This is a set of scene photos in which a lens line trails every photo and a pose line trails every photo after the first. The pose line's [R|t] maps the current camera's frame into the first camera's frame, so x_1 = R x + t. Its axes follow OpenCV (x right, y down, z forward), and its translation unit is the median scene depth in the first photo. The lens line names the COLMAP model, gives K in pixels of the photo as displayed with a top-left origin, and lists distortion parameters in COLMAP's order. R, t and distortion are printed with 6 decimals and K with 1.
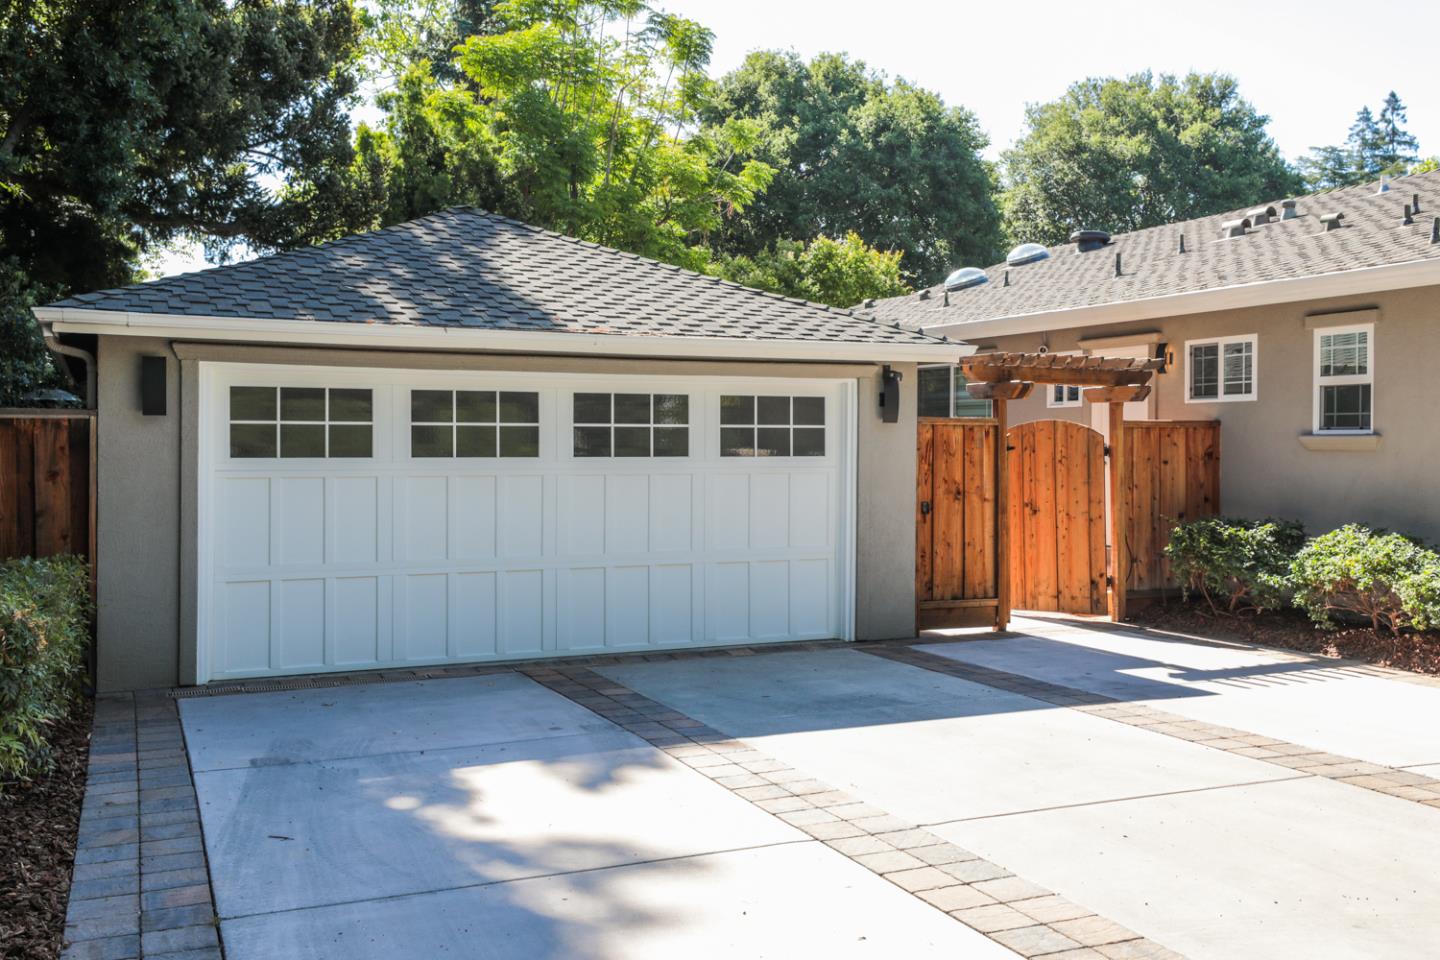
lens RADIAL K [[1186.2, 0, 720.2], [0, 1186.2, 436.7], [0, 0, 1]] dist [0.024788, 0.012002]
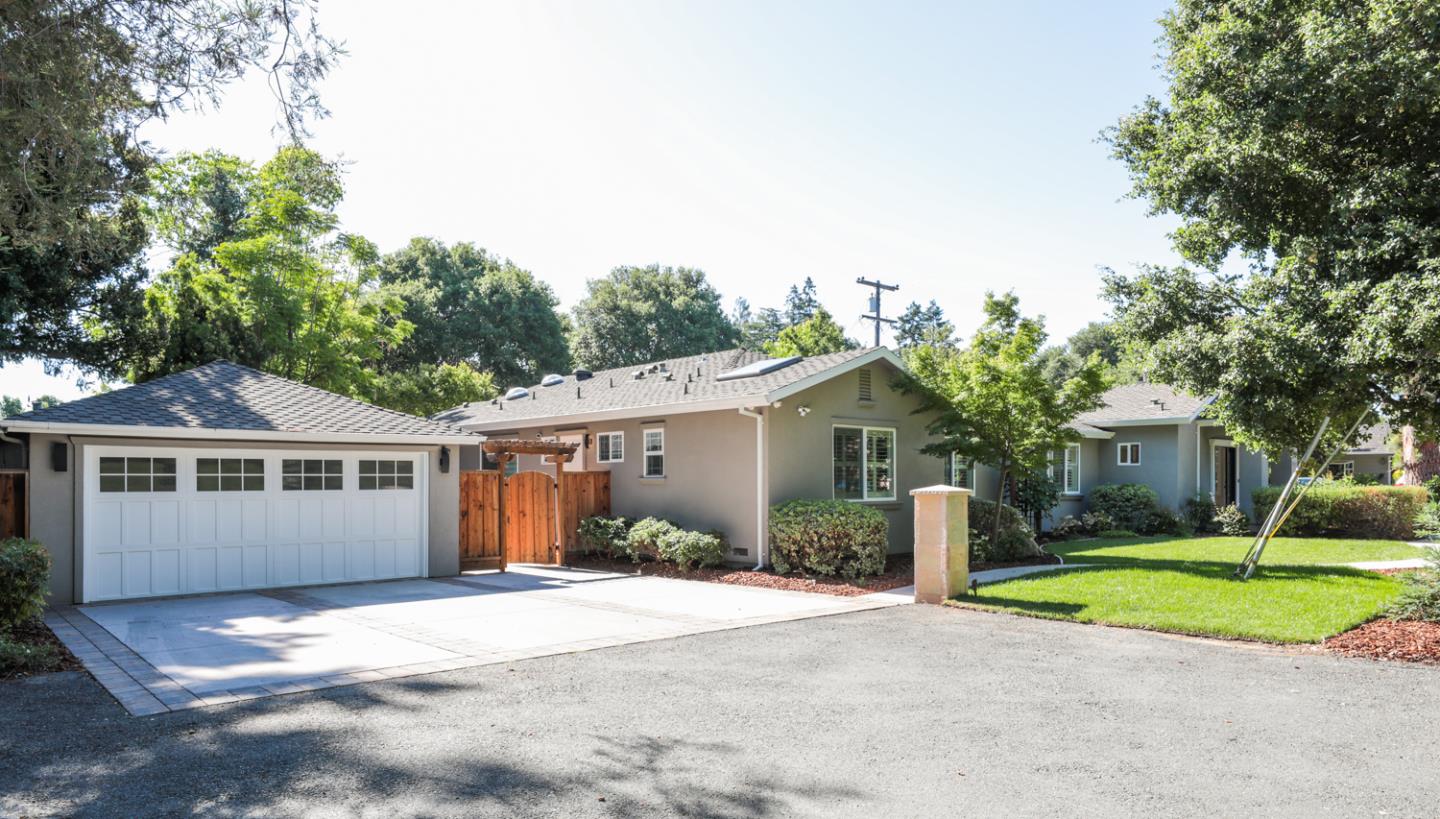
lens RADIAL K [[983.0, 0, 718.2], [0, 983.0, 475.8], [0, 0, 1]] dist [-0.031979, 0.038885]
pose [[0.963294, -0.005316, 0.268395, 0.099023], [0.006141, 0.999979, -0.002235, -0.000028], [-0.268378, 0.003801, 0.963306, -0.556266]]
